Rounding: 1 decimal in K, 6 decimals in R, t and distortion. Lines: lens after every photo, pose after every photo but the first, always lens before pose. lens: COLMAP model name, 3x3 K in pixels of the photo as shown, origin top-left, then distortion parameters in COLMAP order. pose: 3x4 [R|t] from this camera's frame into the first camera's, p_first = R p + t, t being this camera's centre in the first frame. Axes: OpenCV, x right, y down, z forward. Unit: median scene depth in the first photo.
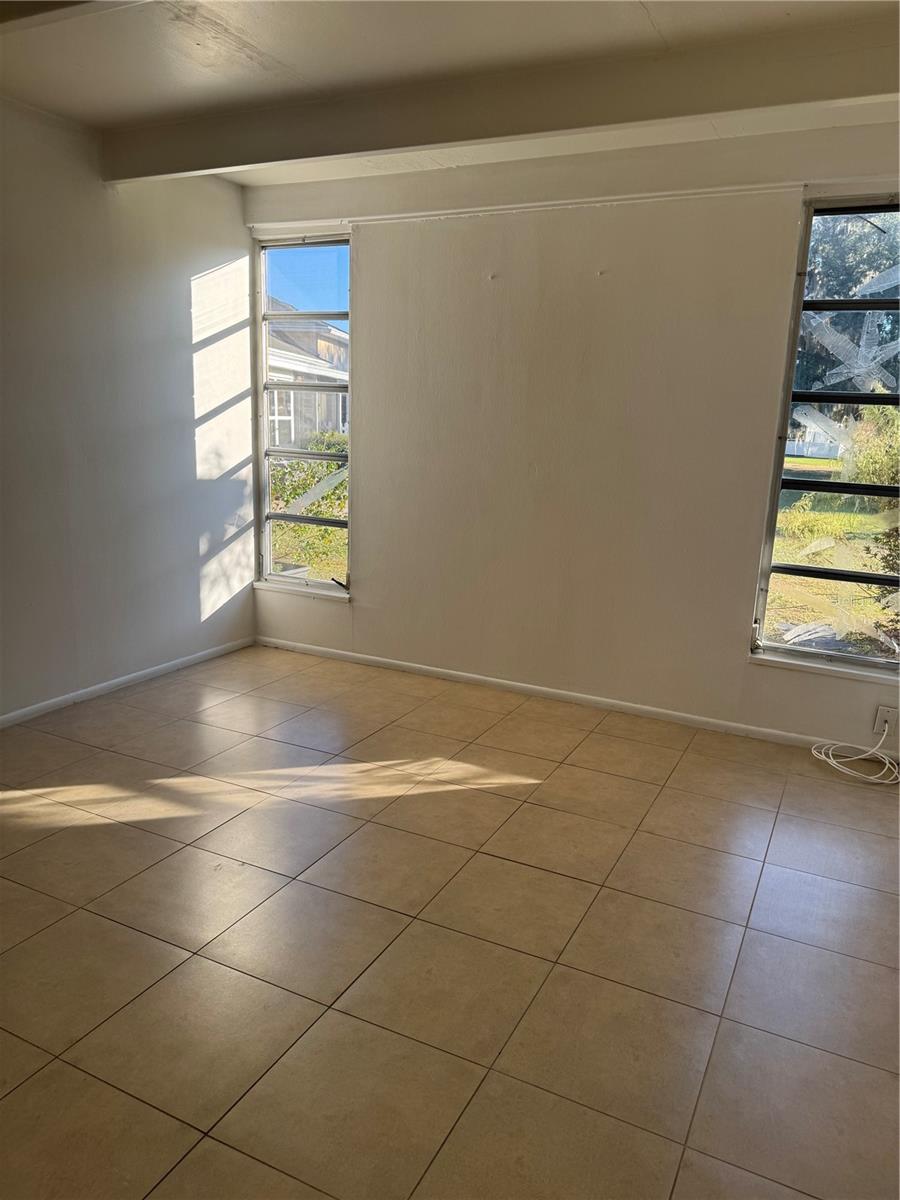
lens RADIAL K [[858.1, 0, 455.8], [0, 858.1, 624.3], [0, 0, 1]] dist [0.129516, -0.251339]
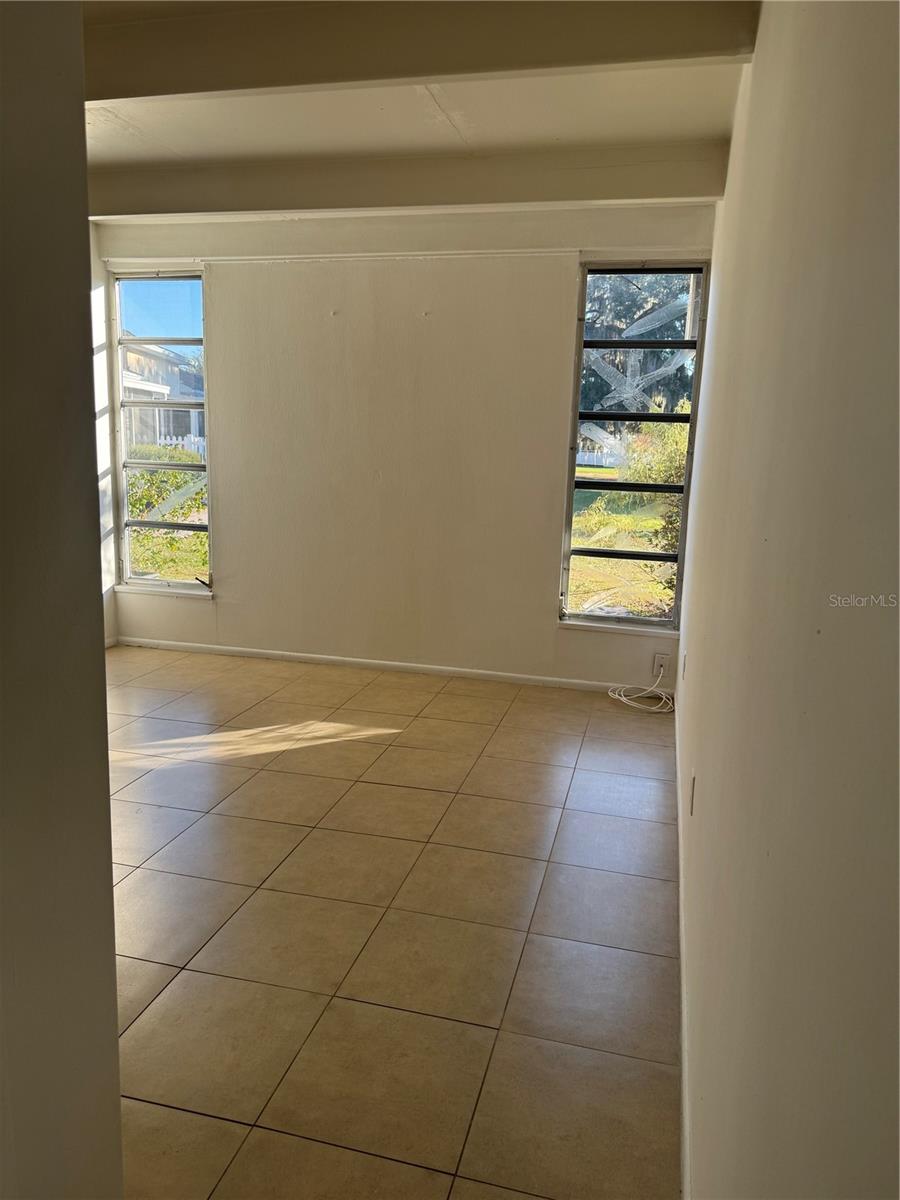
lens RADIAL K [[858.1, 0, 455.8], [0, 858.1, 624.3], [0, 0, 1]] dist [0.129516, -0.251339]
pose [[0.978815, -0.049815, 0.198595, -0.052632], [0.052655, 0.998572, -0.009041, 0.041812], [-0.197861, 0.019306, 0.980040, -0.183735]]
